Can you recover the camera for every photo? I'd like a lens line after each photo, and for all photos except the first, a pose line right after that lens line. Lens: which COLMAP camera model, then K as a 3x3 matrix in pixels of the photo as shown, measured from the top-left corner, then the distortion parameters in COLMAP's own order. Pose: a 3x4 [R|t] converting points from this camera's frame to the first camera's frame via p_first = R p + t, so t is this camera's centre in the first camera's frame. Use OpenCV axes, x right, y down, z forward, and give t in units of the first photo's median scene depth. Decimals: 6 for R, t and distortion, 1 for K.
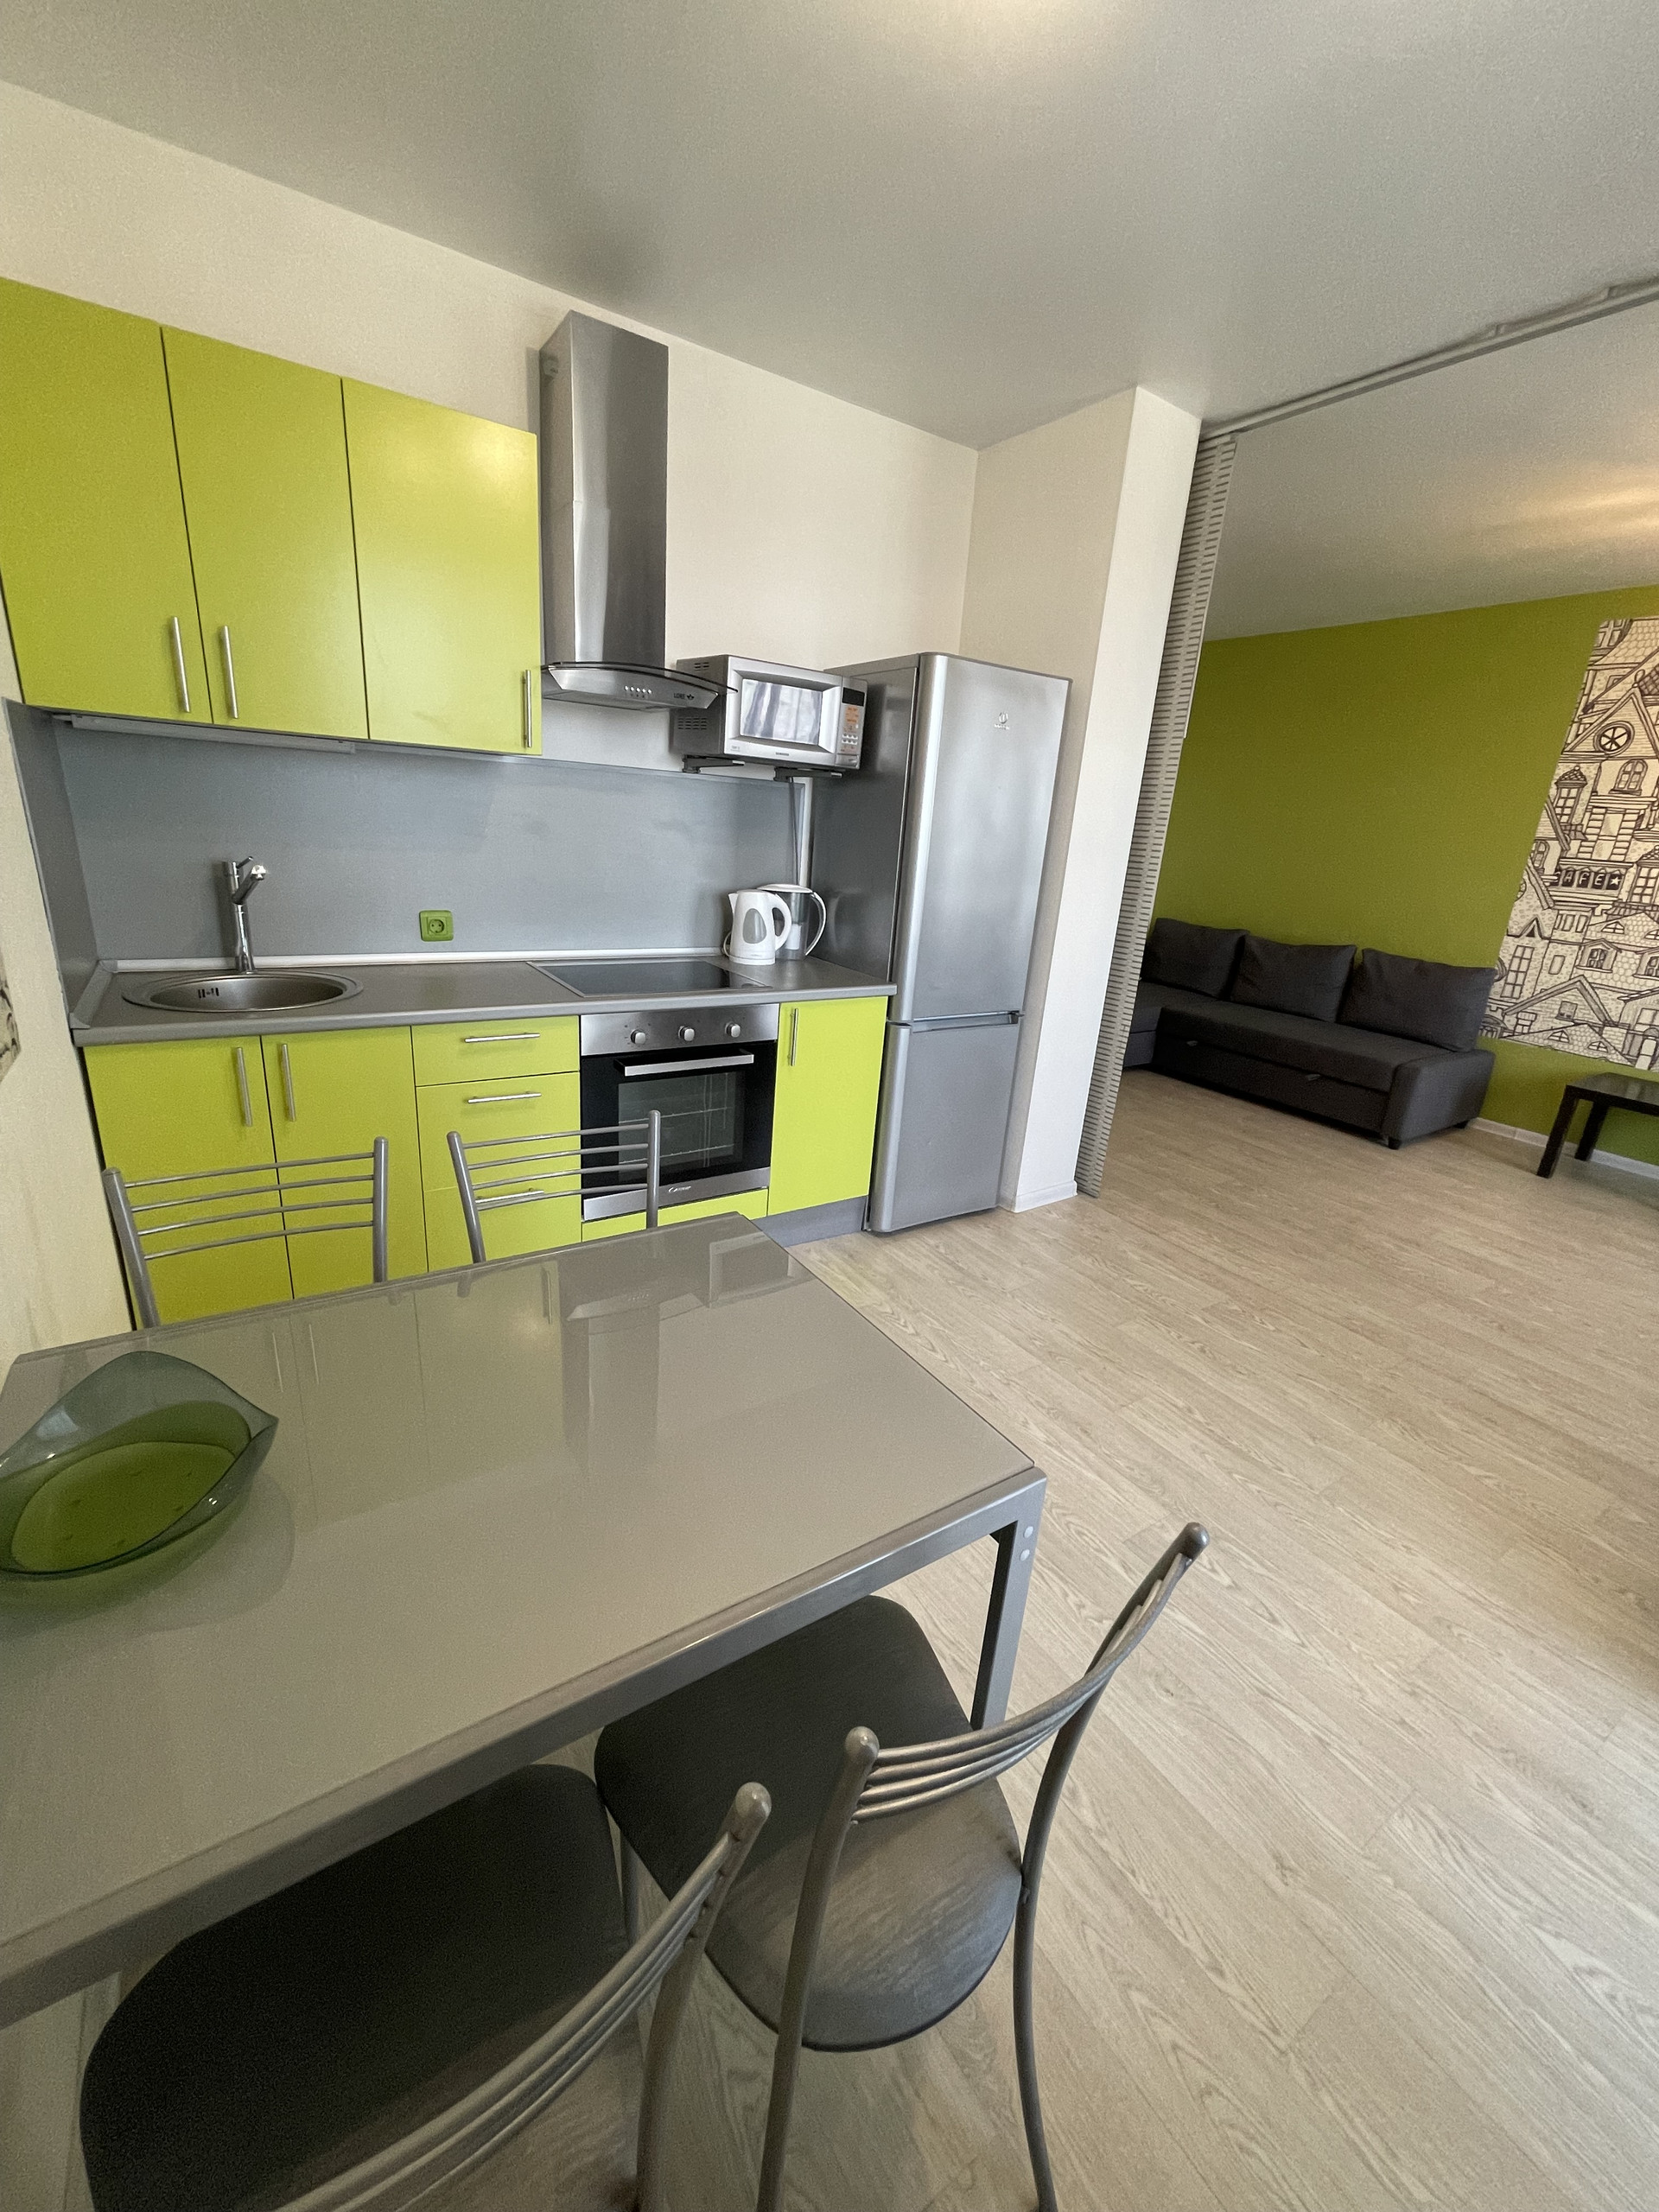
lens RADIAL K [[881.9, 0, 816.6], [0, 881.9, 1102.2], [0, 0, 1]] dist [-0.002405, -0.000358]
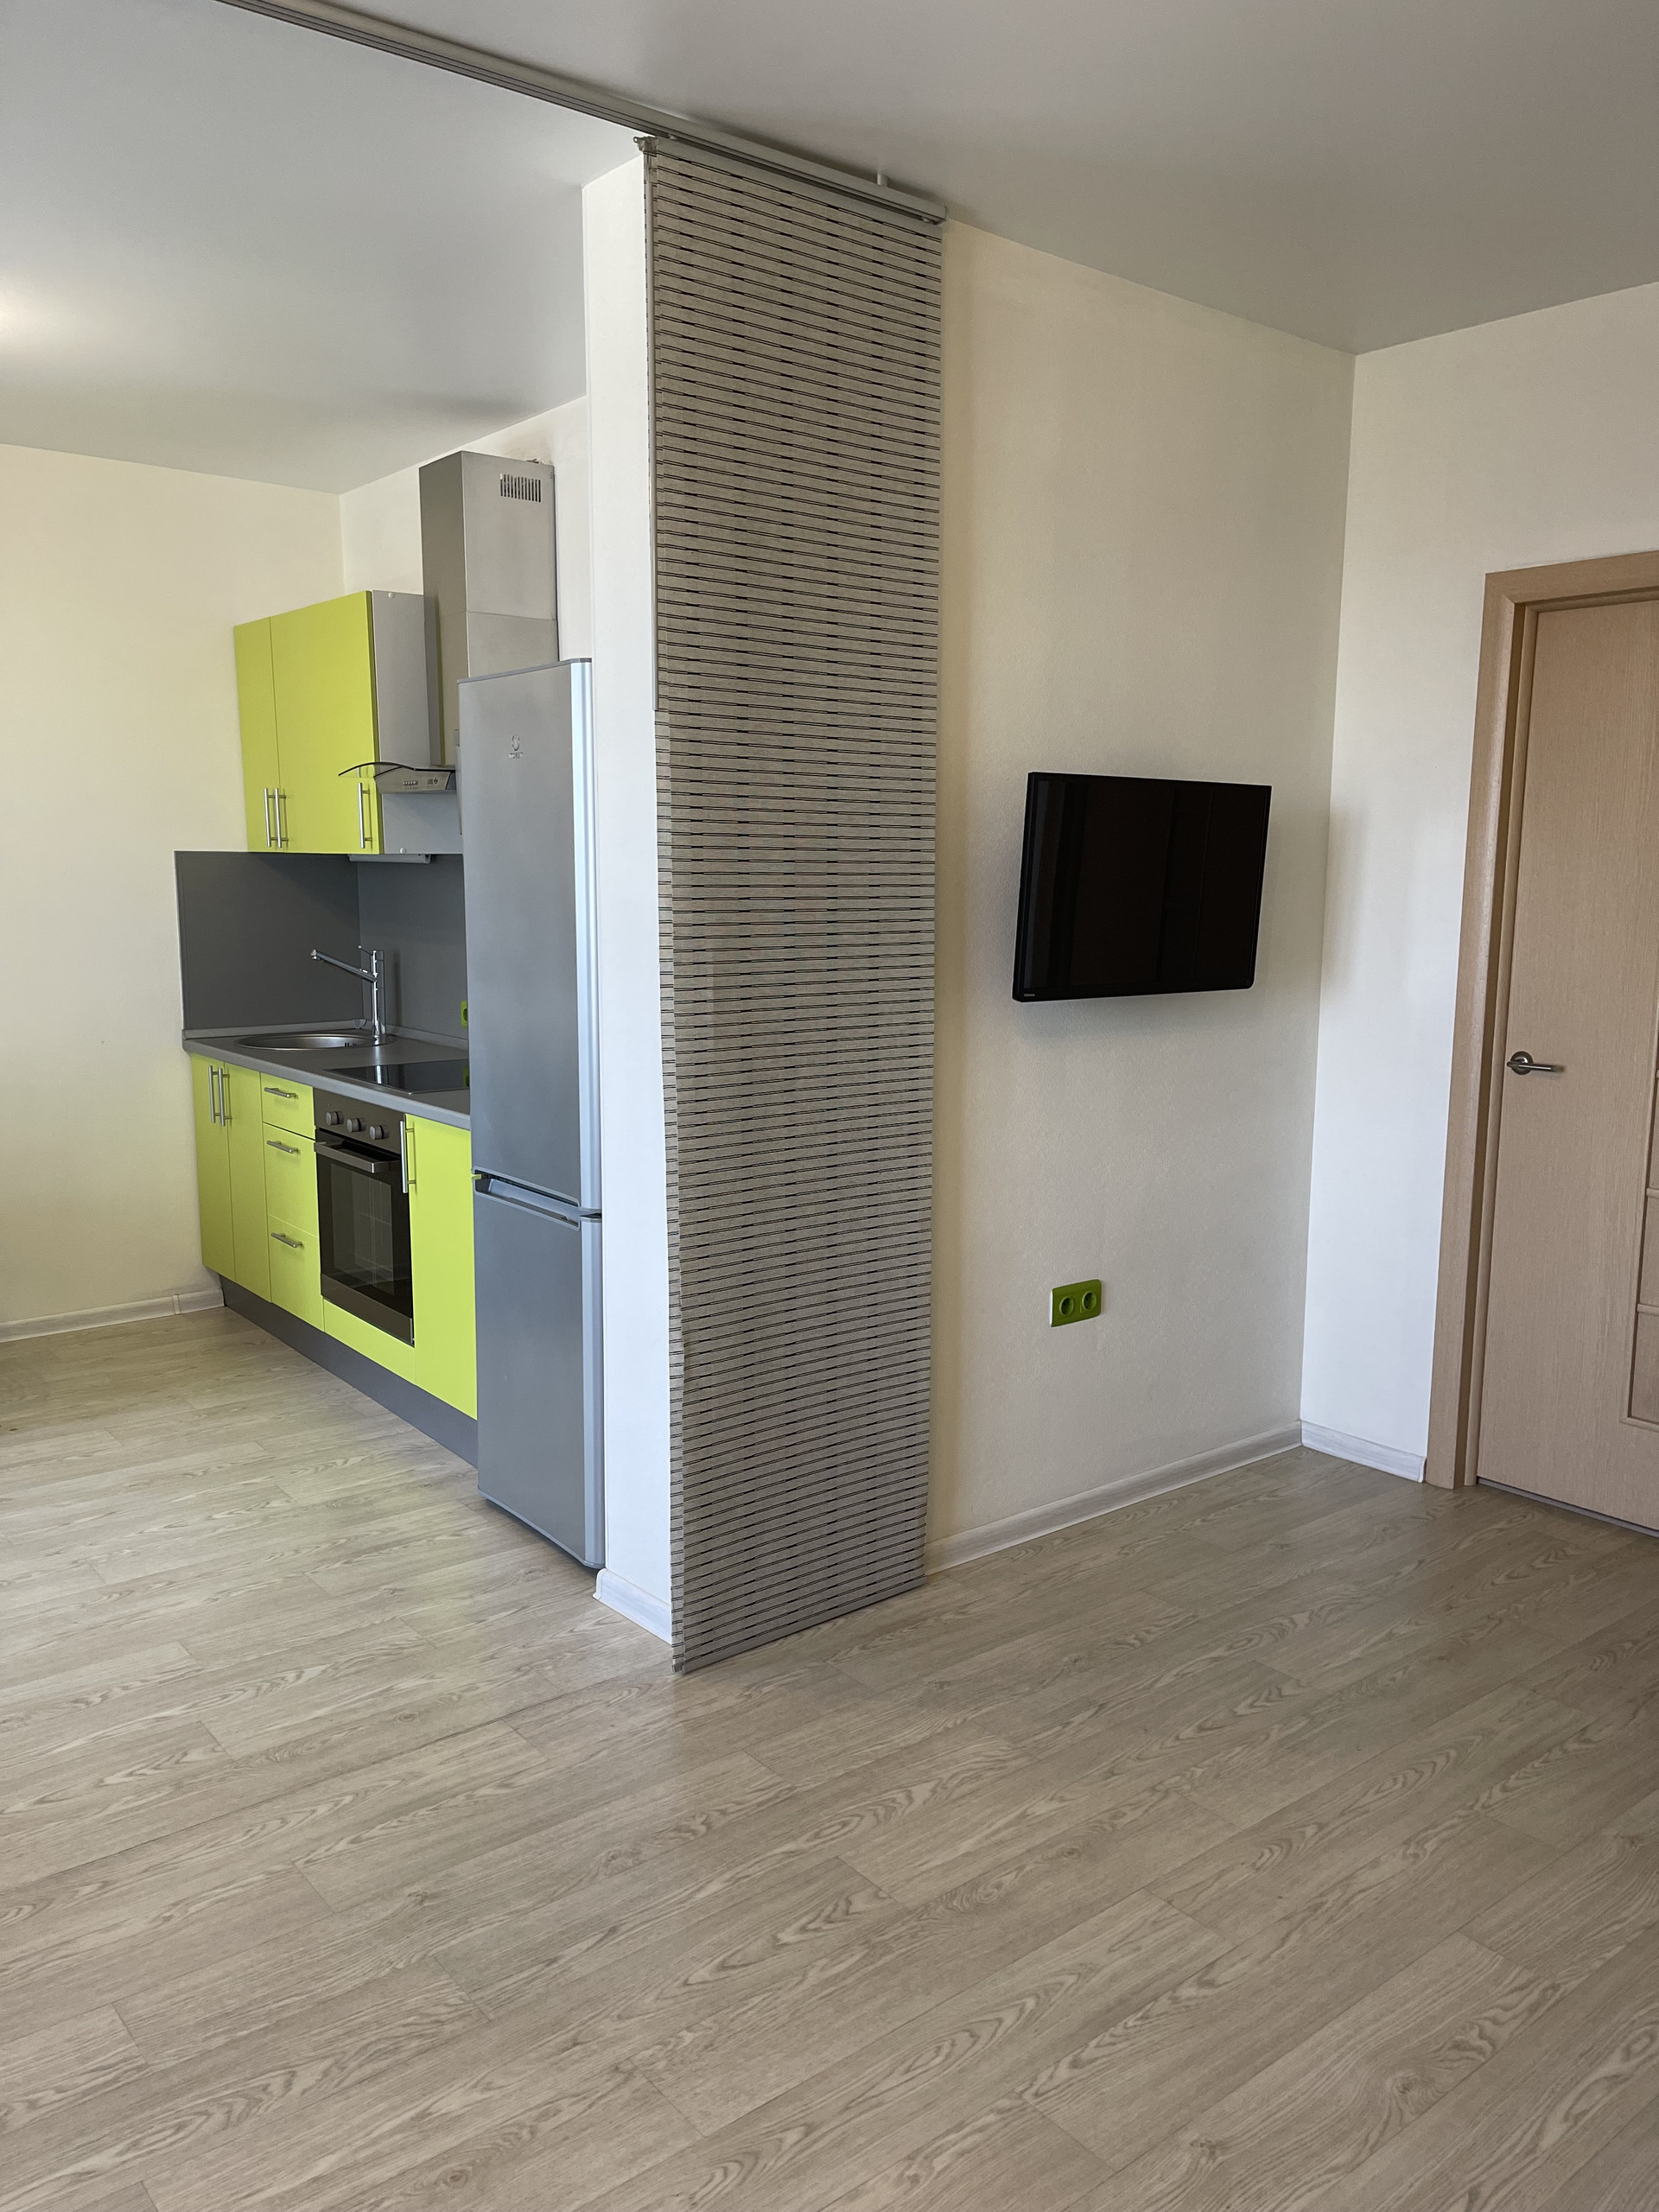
lens RADIAL K [[1655.2, 0, 827.6], [0, 1655.2, 1090.9], [0, 0, 1]] dist [0.050948, -0.053859]
pose [[0.098193, 0.064766, -0.993058, 1.437054], [-0.311478, 0.949743, 0.031143, -0.281347], [0.945166, 0.306258, 0.113431, 1.098749]]
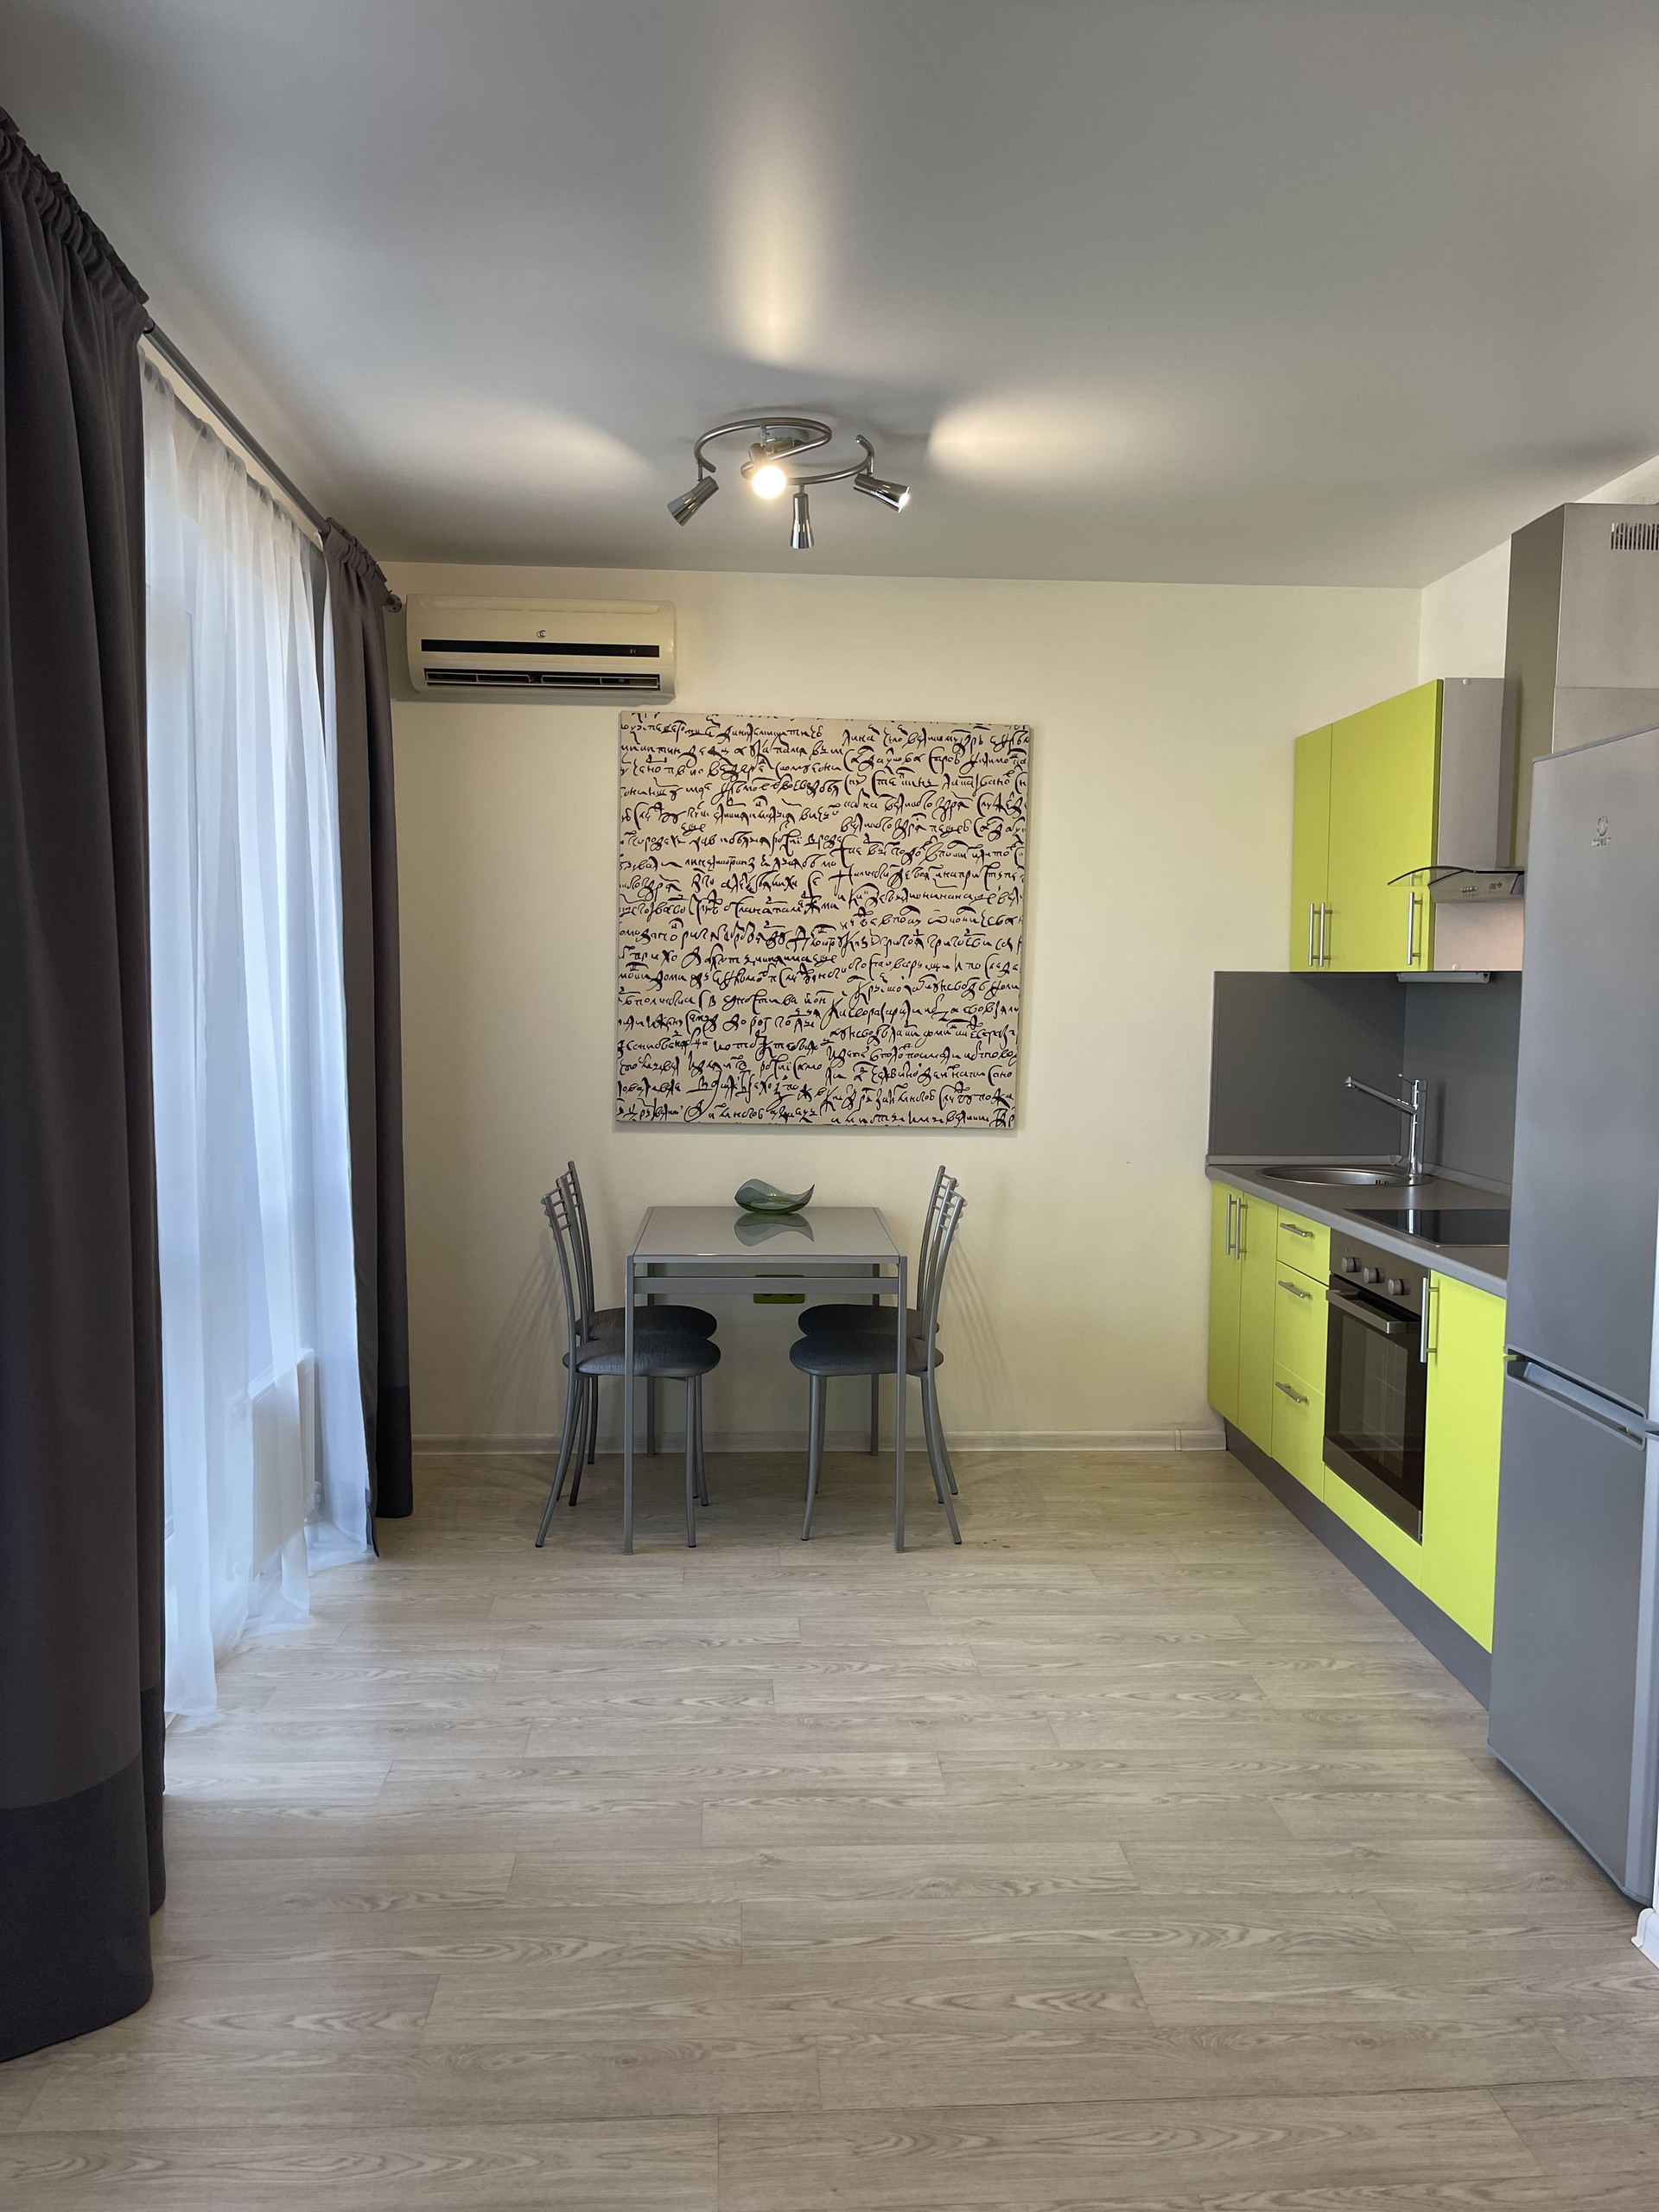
lens RADIAL K [[1655.2, 0, 859.4], [0, 1655.2, 1128.8], [0, 0, 1]] dist [0.050948, -0.053859]
pose [[-0.480316, -0.002527, -0.877092, 1.253161], [-0.320718, 0.931251, 0.172950, -0.278088], [0.816355, 0.364370, -0.448105, 1.091264]]
